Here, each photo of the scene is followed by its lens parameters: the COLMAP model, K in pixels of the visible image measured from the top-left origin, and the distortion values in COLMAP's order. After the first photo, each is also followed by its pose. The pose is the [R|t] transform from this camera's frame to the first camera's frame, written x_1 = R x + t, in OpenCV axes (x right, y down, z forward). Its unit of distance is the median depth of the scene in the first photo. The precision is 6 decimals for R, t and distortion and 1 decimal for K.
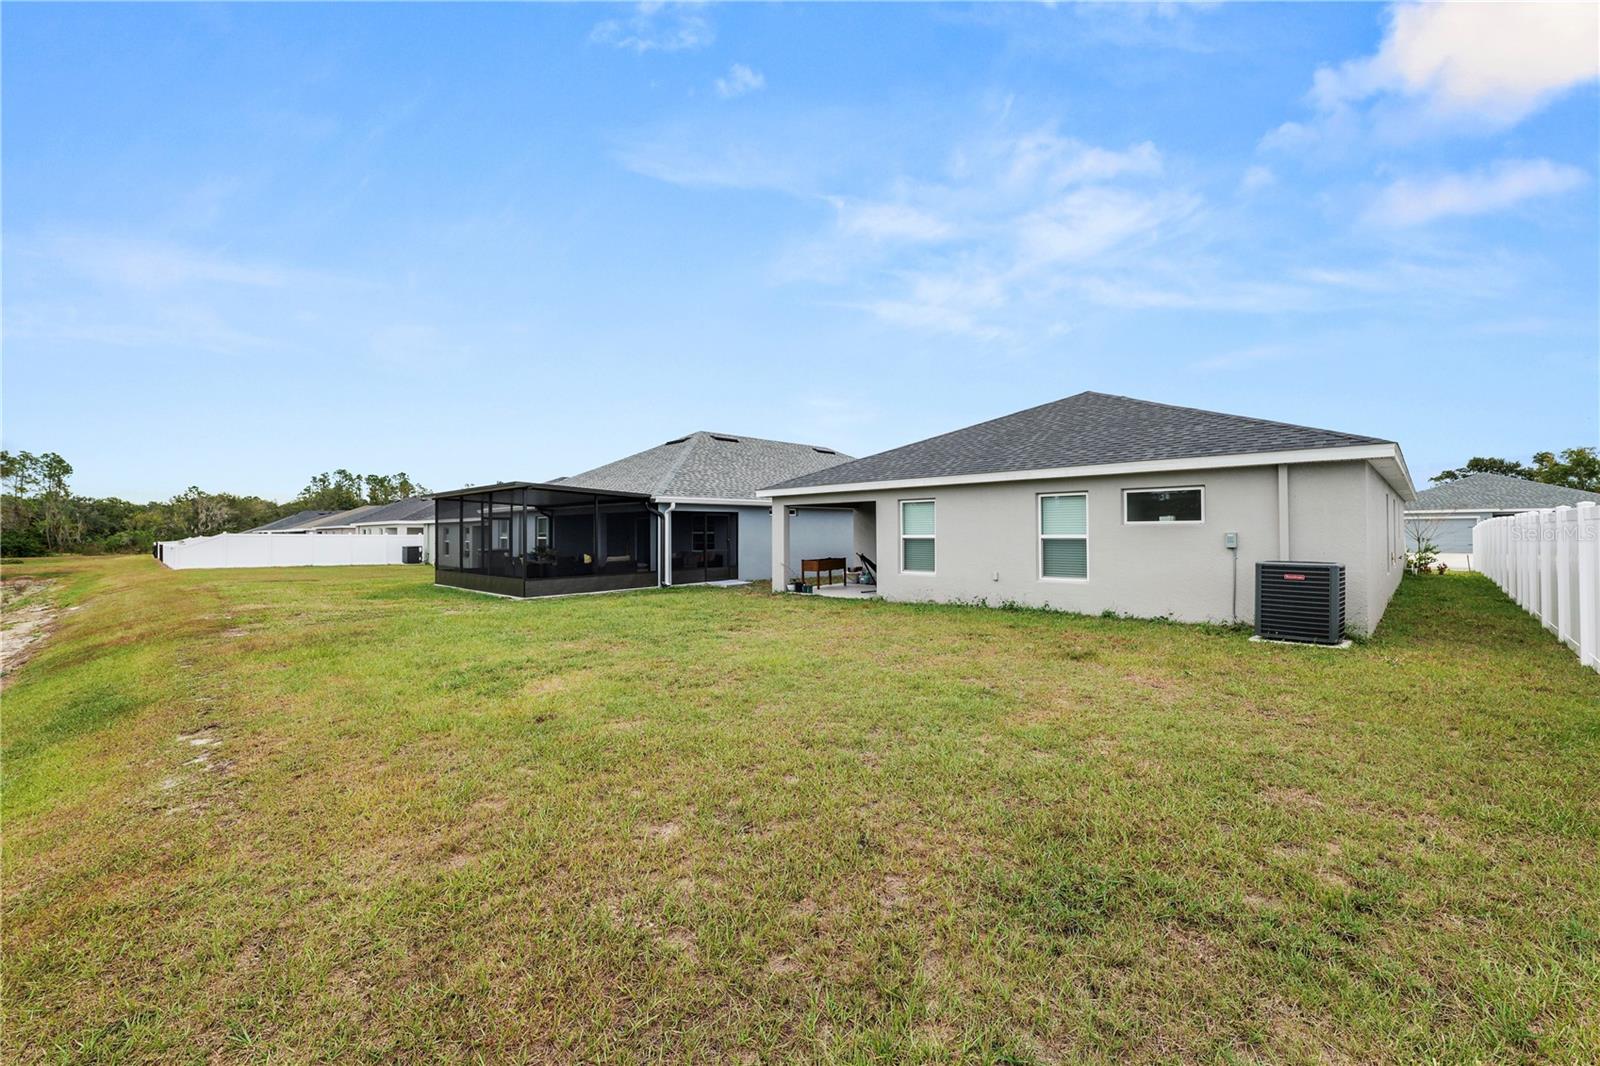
lens RADIAL K [[650.1, 0, 801.3], [0, 650.1, 529.1], [0, 0, 1]] dist [-0.015405, 0.001456]
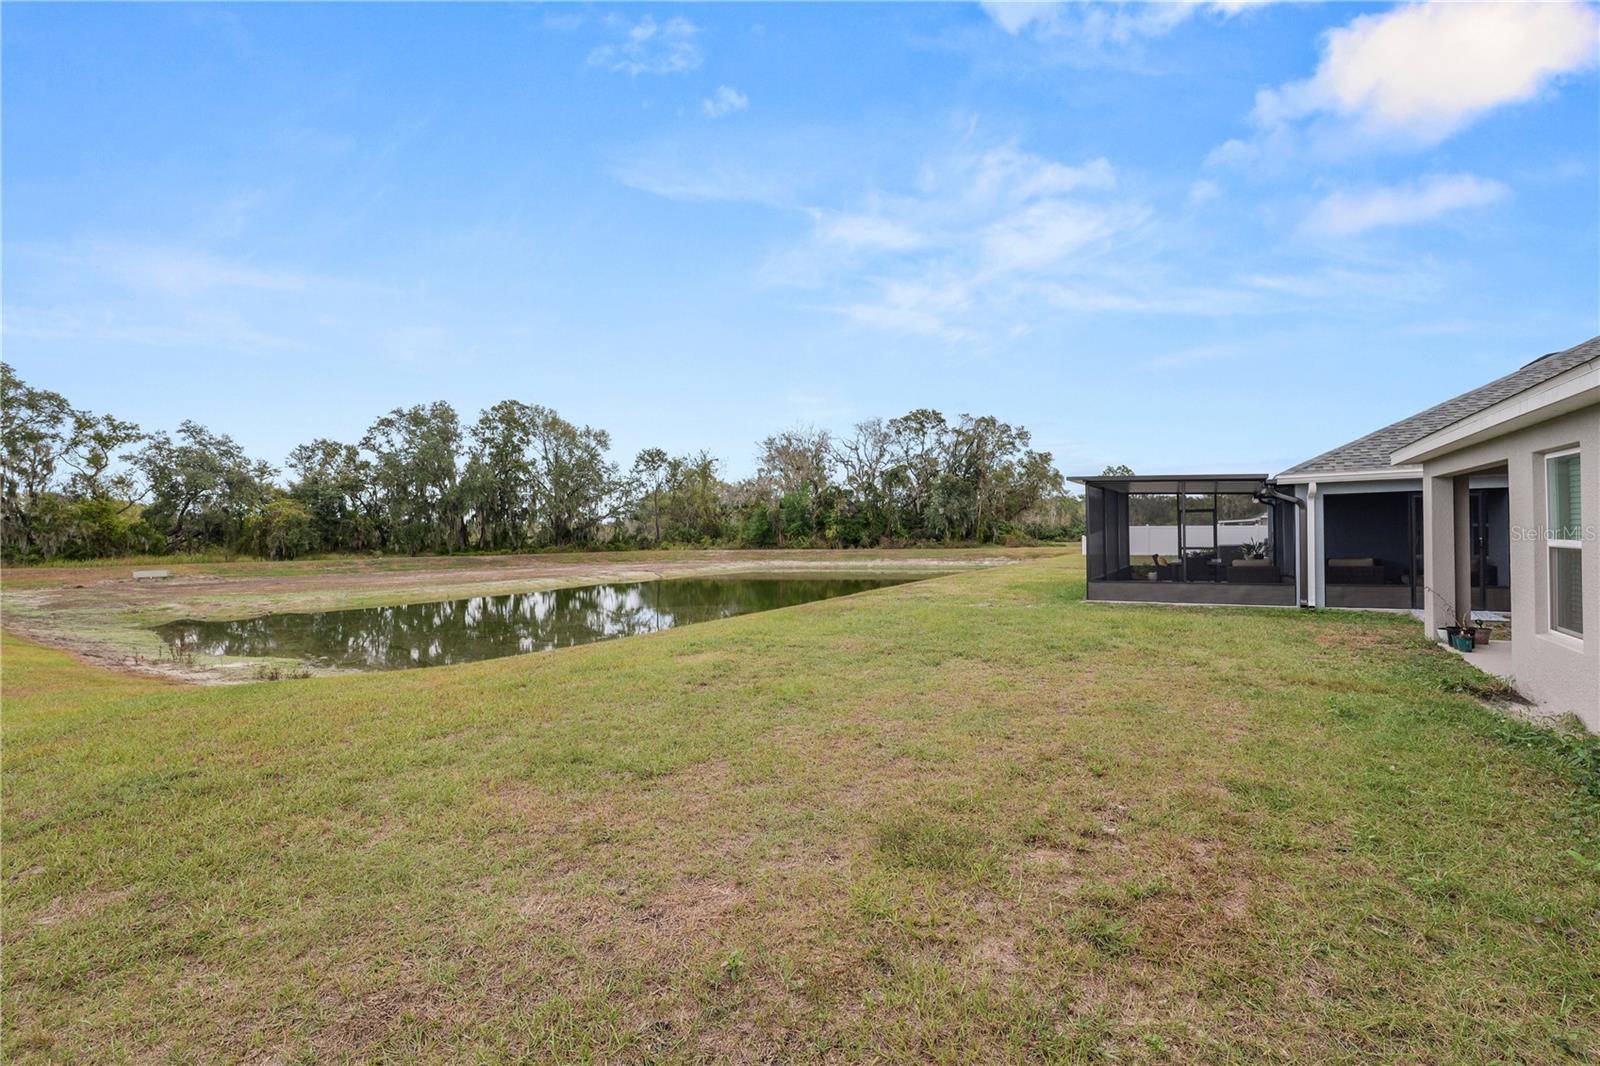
lens RADIAL K [[650.1, 0, 797.6], [0, 650.1, 531.8], [0, 0, 1]] dist [-0.015405, 0.001456]
pose [[0.183947, 0.003273, -0.982931, 0.392910], [0.018885, 0.999798, 0.006863, -0.006153], [0.982755, -0.019825, 0.183848, 0.394914]]
